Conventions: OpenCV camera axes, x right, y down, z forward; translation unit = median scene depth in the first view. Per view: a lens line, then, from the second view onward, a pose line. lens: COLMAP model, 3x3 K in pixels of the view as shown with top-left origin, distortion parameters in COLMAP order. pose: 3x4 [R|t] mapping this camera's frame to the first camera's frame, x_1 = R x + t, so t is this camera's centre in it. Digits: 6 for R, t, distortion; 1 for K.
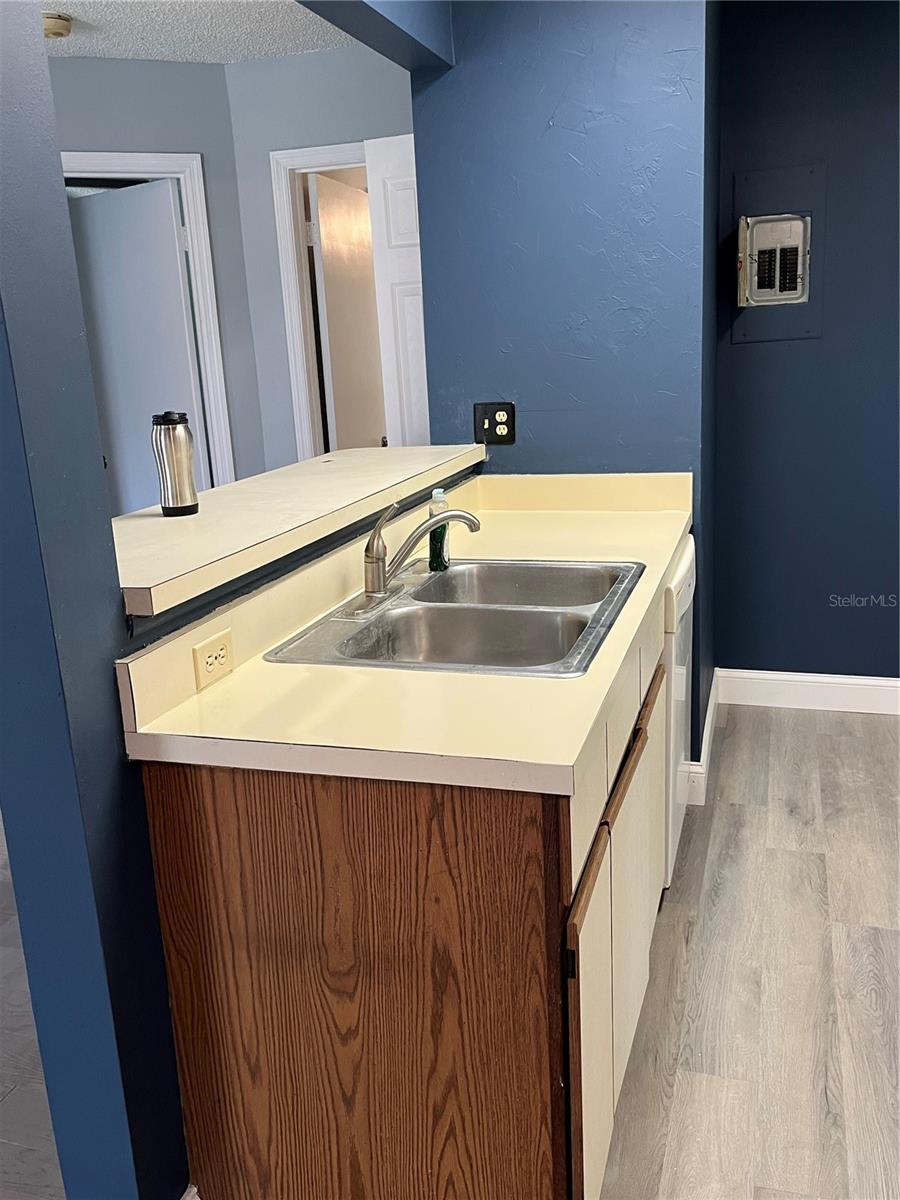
lens RADIAL K [[1046.5, 0, 434.5], [0, 1046.5, 592.0], [0, 0, 1]] dist [0.060311, -0.080620]
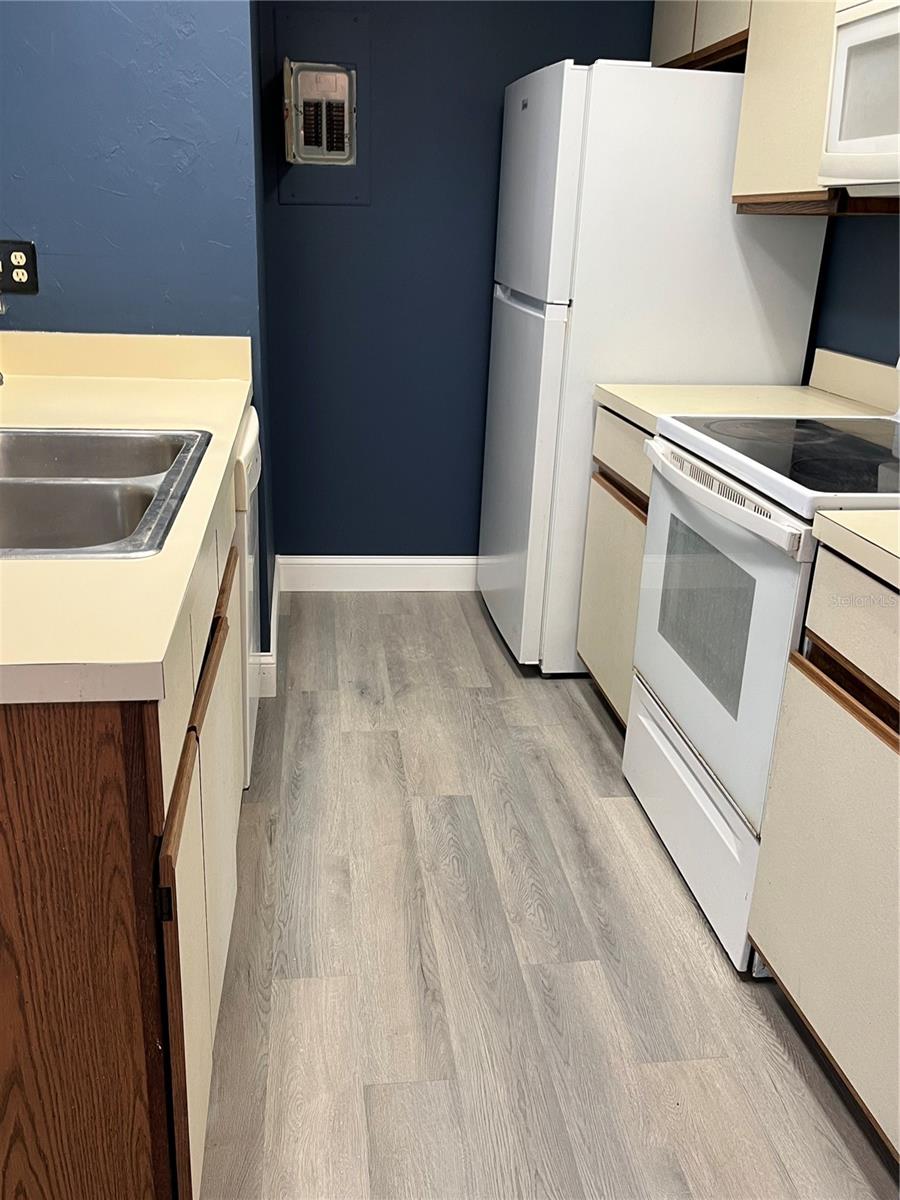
lens RADIAL K [[1046.5, 0, 443.3], [0, 1046.5, 592.6], [0, 0, 1]] dist [0.060311, -0.080620]
pose [[0.903800, -0.063491, 0.423220, -0.003347], [0.022668, 0.994648, 0.100808, 0.022526], [-0.427355, -0.081517, 0.900401, 0.118569]]
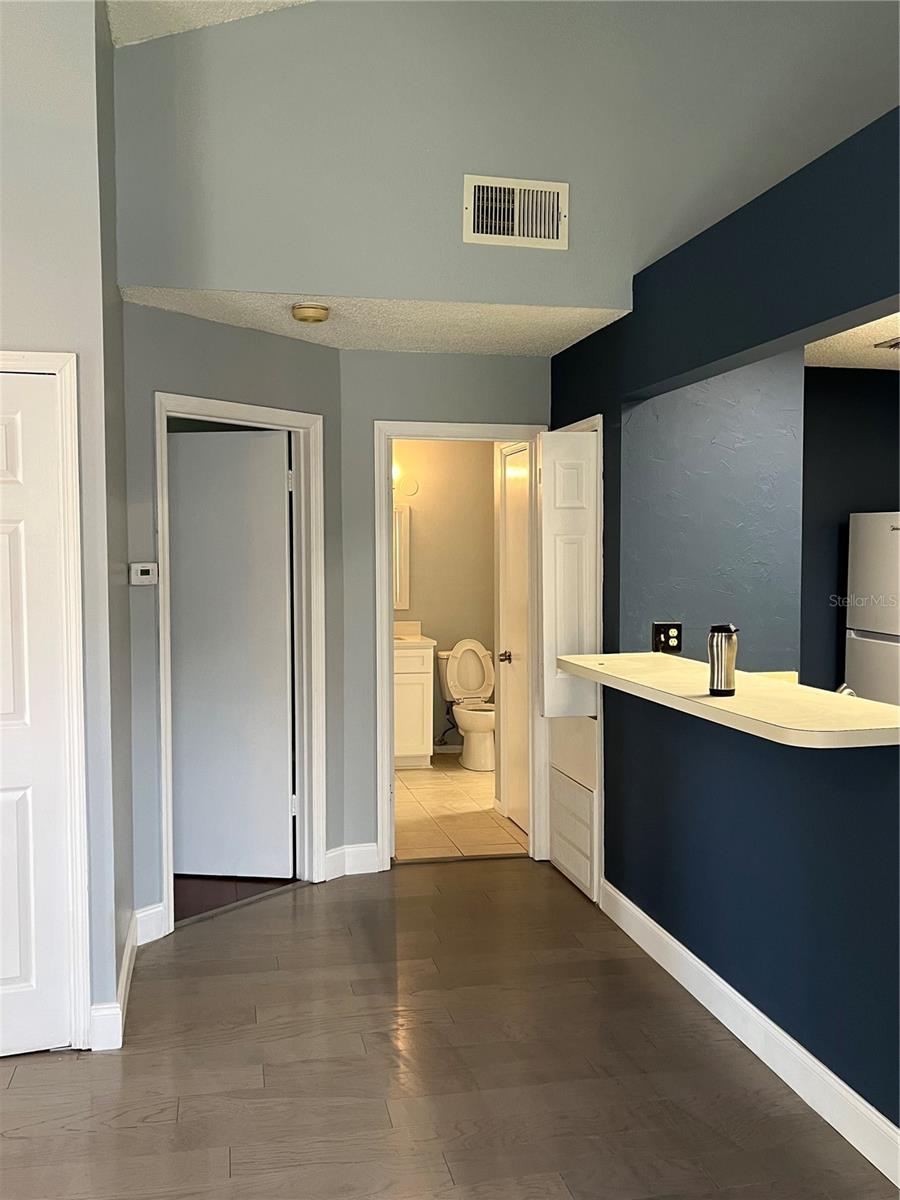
lens RADIAL K [[1046.5, 0, 438.3], [0, 1046.5, 601.6], [0, 0, 1]] dist [0.060311, -0.080620]
pose [[0.862525, 0.025445, 0.505374, -1.192534], [0.079341, 0.979581, -0.184731, 0.031551], [-0.499755, 0.199432, 0.842895, -0.028453]]
